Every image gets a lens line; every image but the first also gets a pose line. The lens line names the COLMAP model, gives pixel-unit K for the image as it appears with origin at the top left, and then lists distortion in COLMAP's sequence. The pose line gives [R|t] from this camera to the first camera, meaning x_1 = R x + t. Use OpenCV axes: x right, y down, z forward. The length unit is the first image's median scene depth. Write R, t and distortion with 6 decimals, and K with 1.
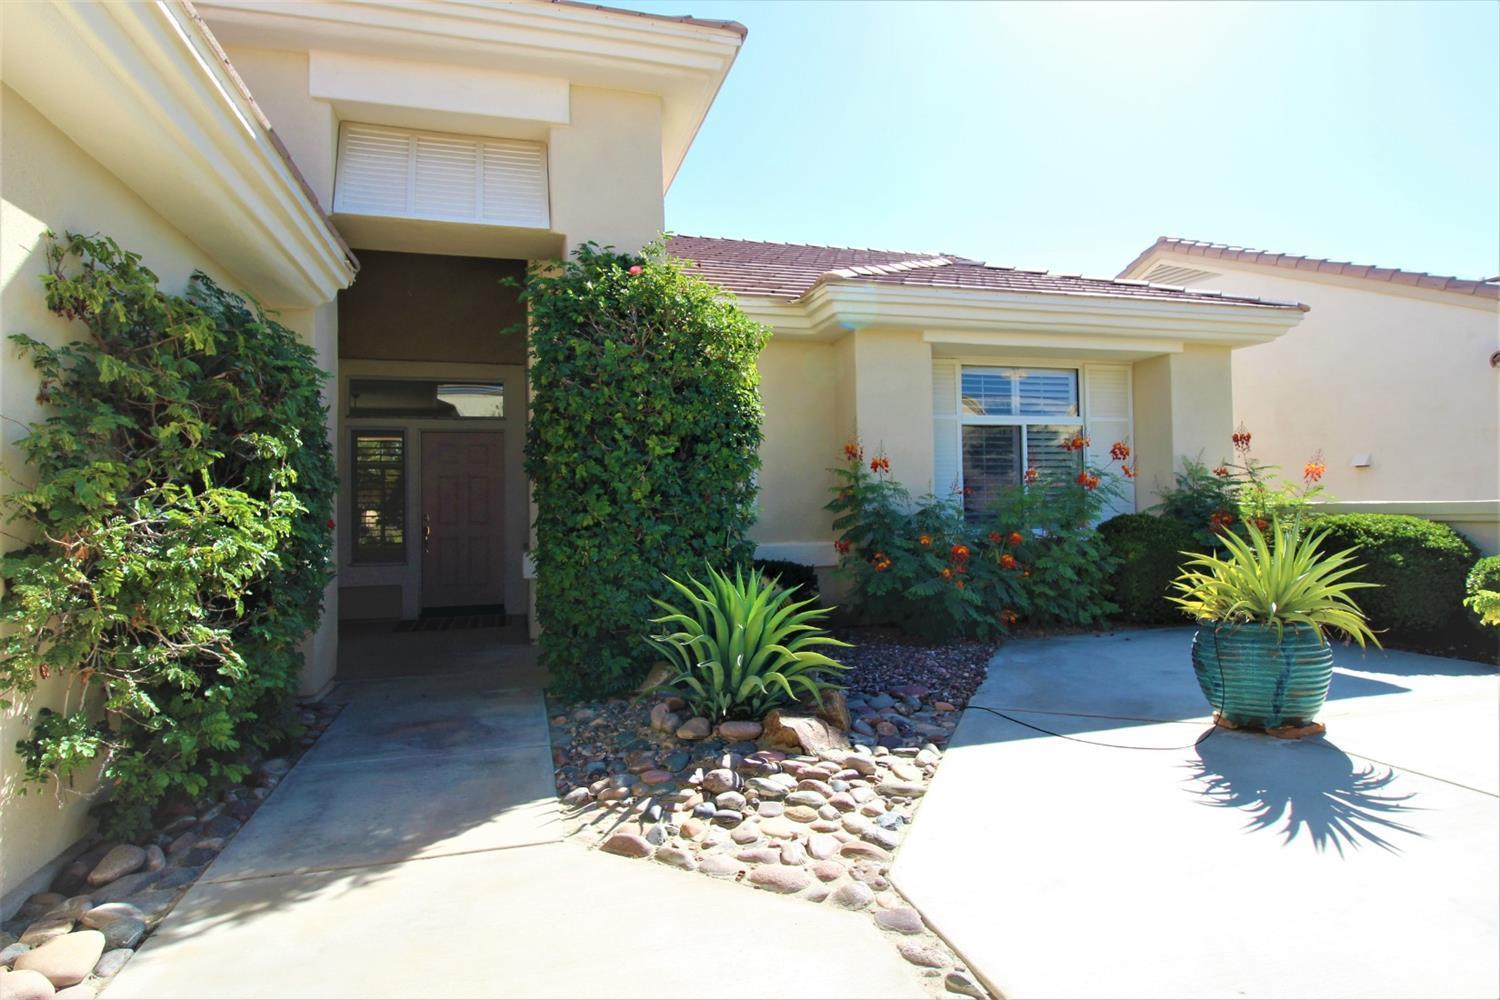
lens RADIAL K [[824.2, 0, 762.5], [0, 824.2, 498.4], [0, 0, 1]] dist [-0.001293, -0.000554]
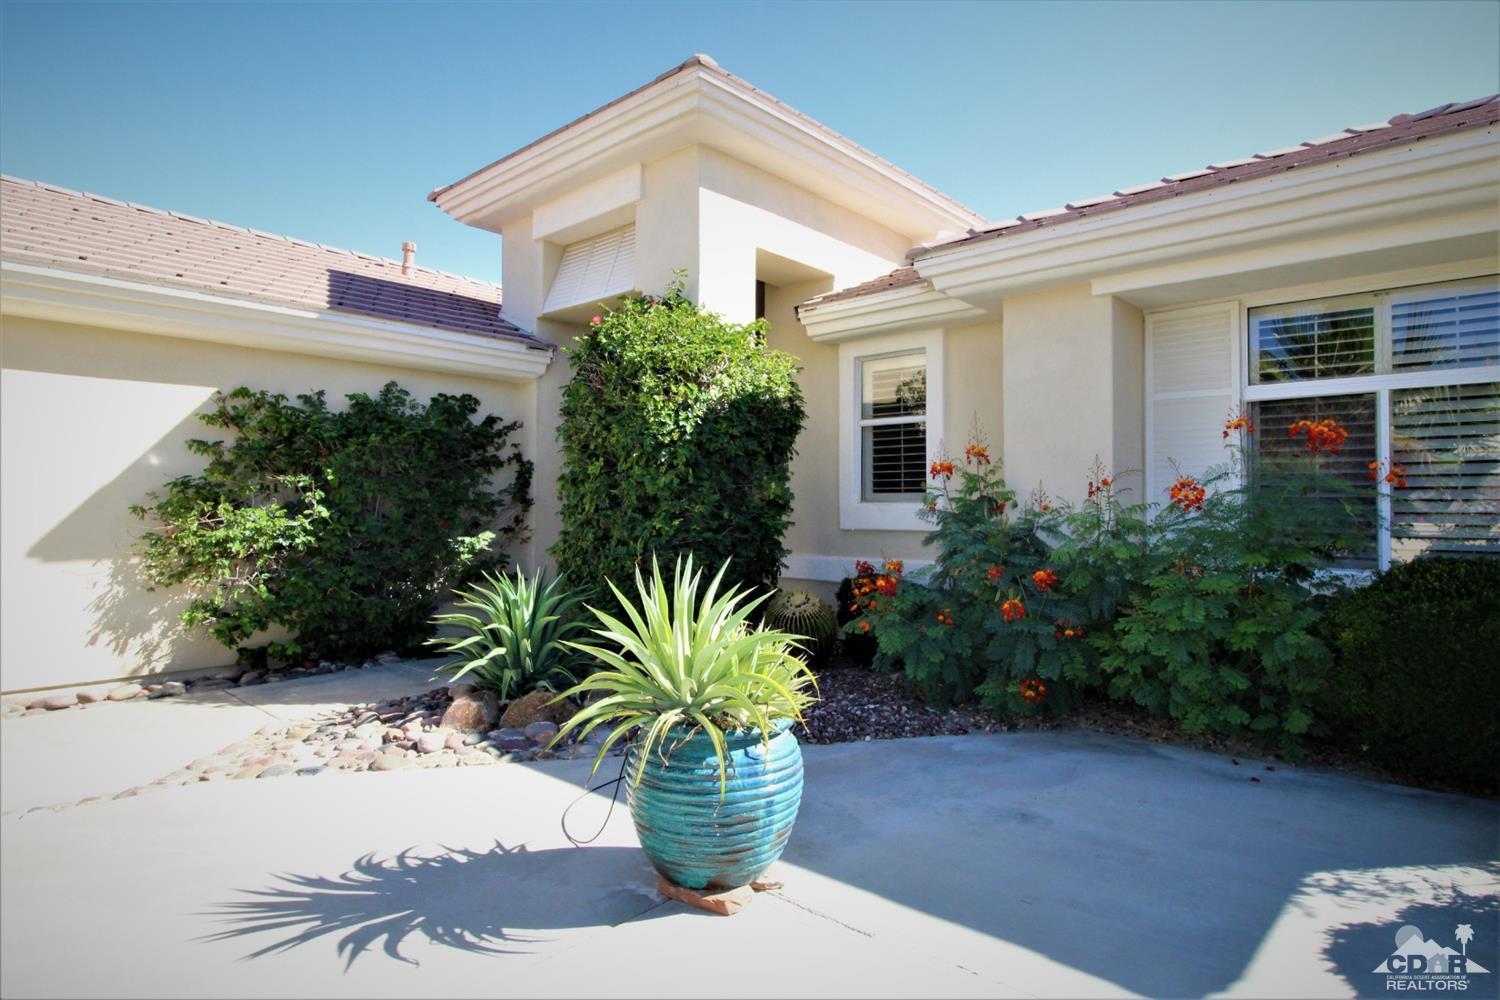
lens RADIAL K [[824.2, 0, 762.5], [0, 824.2, 498.4], [0, 0, 1]] dist [-0.001293, -0.000554]
pose [[0.522150, 0.014066, -0.852738, 1.428782], [-0.006341, 0.999900, 0.012611, -0.046192], [0.852830, -0.001177, 0.522187, 0.820511]]
